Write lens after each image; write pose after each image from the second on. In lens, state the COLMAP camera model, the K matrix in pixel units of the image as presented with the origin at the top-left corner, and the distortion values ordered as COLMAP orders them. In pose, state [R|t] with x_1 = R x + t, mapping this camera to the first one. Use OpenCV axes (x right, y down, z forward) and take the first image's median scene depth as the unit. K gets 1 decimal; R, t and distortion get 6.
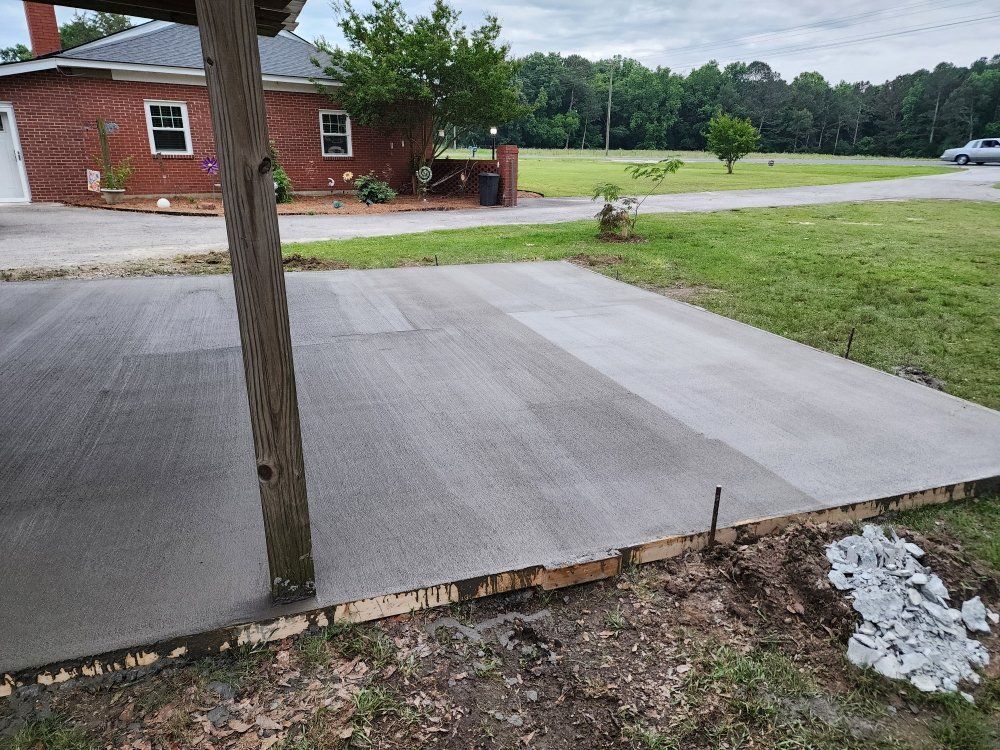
lens RADIAL K [[653.4, 0, 505.2], [0, 653.4, 371.2], [0, 0, 1]] dist [0.068864, -0.045865]
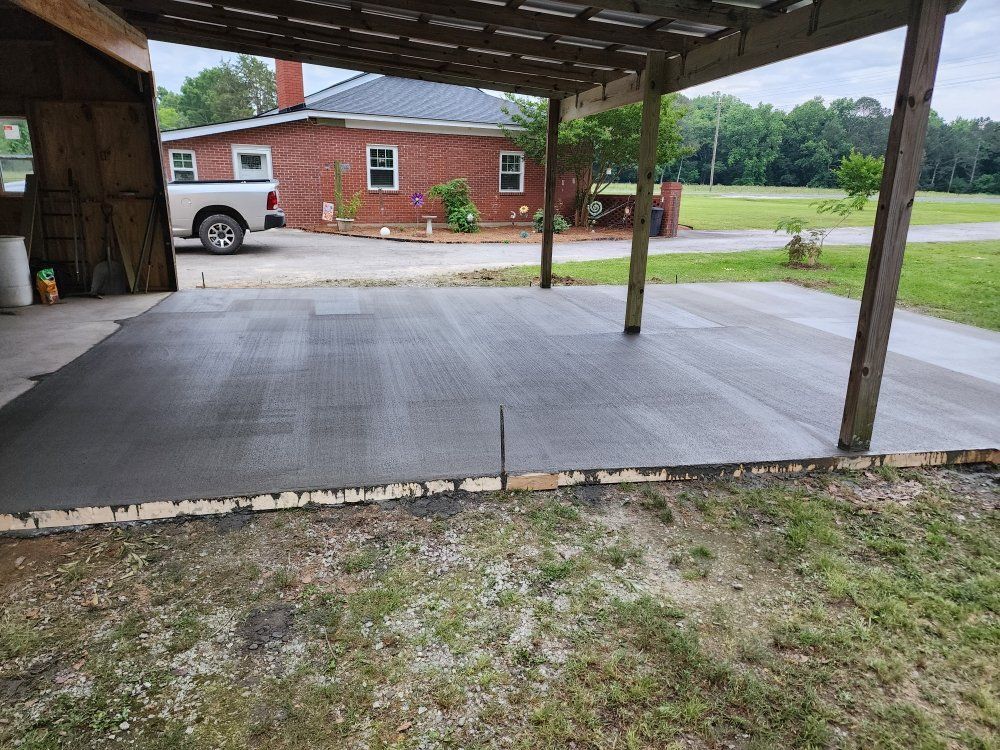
lens RADIAL K [[653.4, 0, 503.1], [0, 653.4, 382.8], [0, 0, 1]] dist [0.068864, -0.045865]
pose [[0.992663, 0.044037, -0.112606, -0.142908], [-0.047513, 0.998468, -0.028369, 0.035392], [0.111184, 0.033511, 0.993235, -0.114169]]
